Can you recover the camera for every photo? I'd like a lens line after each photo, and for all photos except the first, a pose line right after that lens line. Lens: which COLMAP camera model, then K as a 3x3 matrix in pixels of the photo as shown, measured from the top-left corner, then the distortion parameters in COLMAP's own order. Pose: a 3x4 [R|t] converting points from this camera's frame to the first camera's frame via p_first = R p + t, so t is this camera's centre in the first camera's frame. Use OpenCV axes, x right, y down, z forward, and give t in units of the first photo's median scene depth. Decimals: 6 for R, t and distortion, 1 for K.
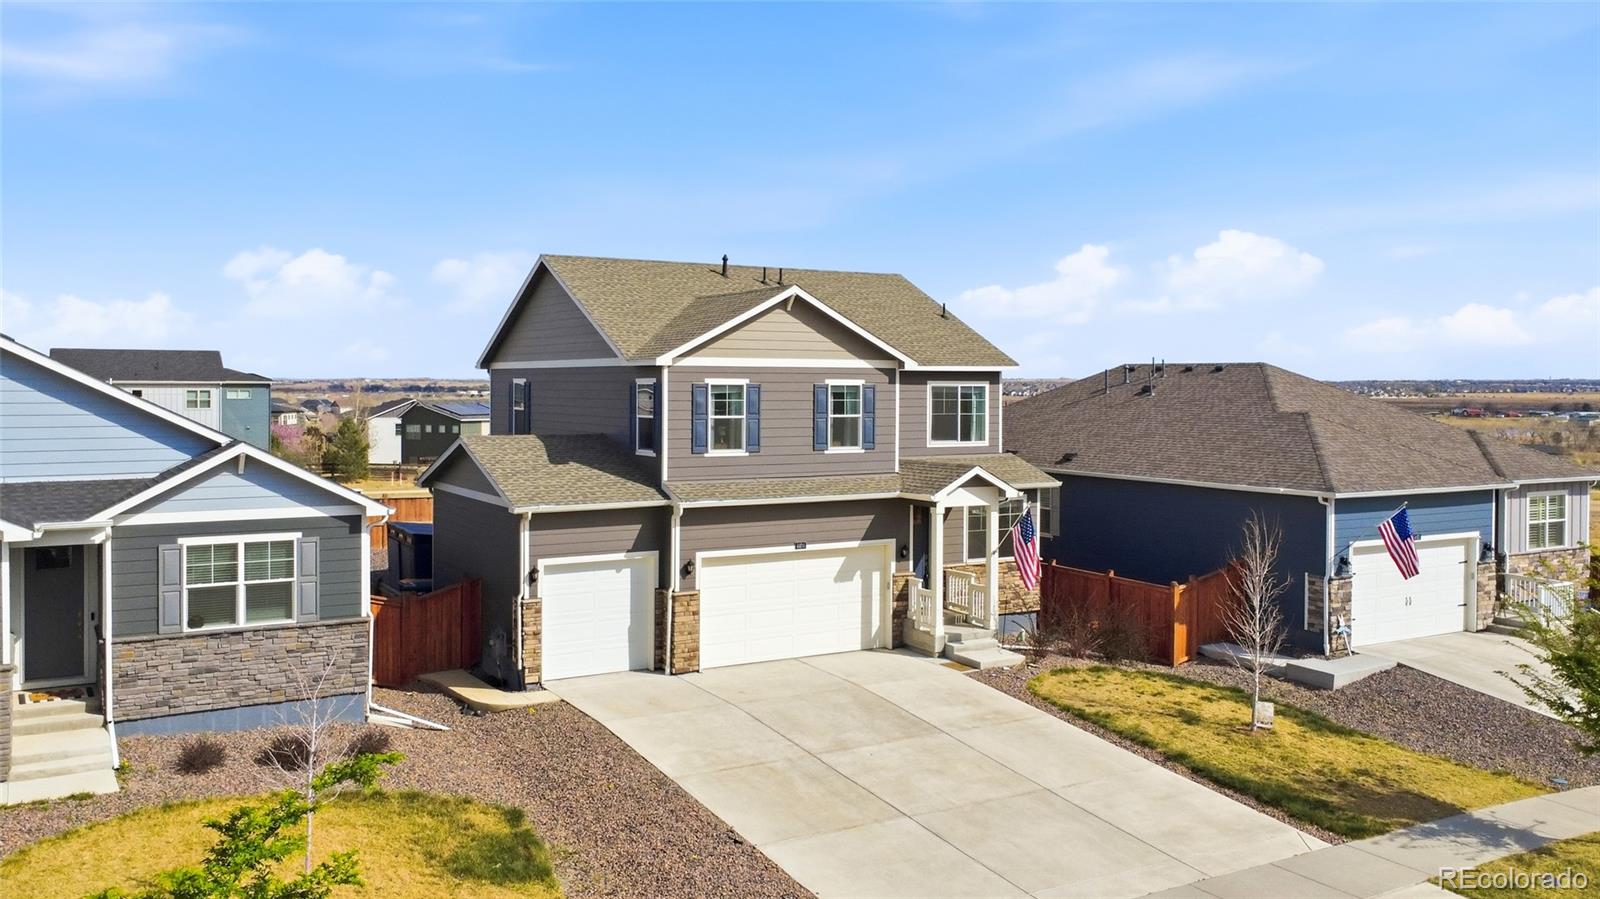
lens RADIAL K [[1269.0, 0, 803.1], [0, 1269.0, 429.1], [0, 0, 1]] dist [0.004665, 0.001092]
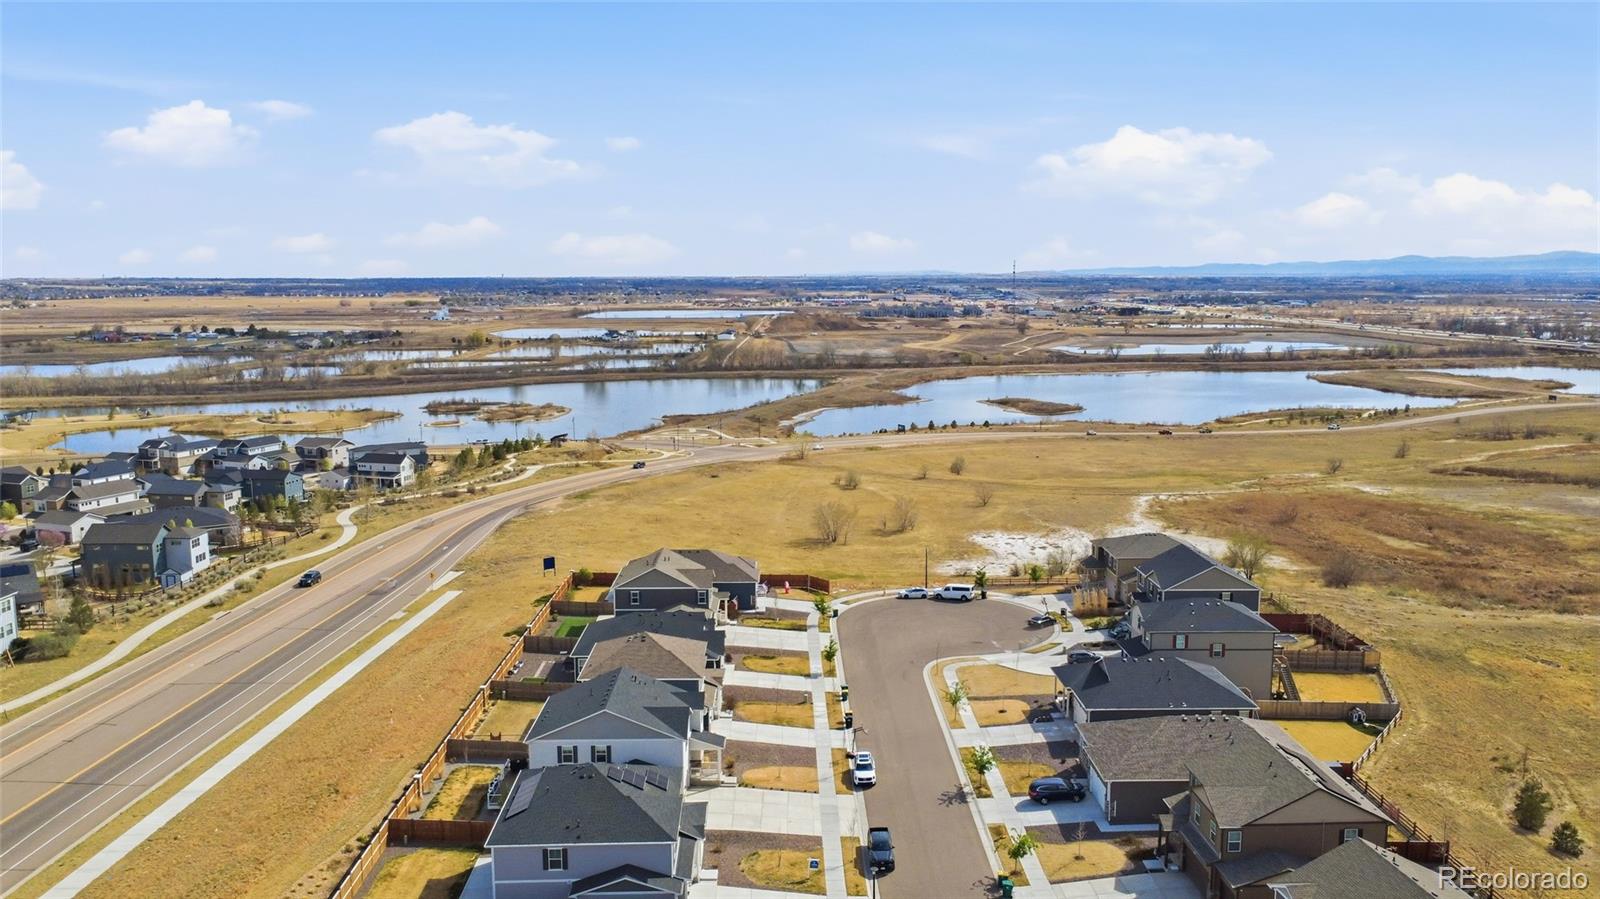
lens RADIAL K [[1210.8, 0, 800.0], [0, 1210.8, 449.5], [0, 0, 1]] dist [0.002843, 0.003683]
pose [[0.484545, -0.120793, 0.866387, -4.490085], [0.010516, 0.991153, 0.132306, -1.425350], [-0.874703, -0.054997, 0.481528, -2.036764]]
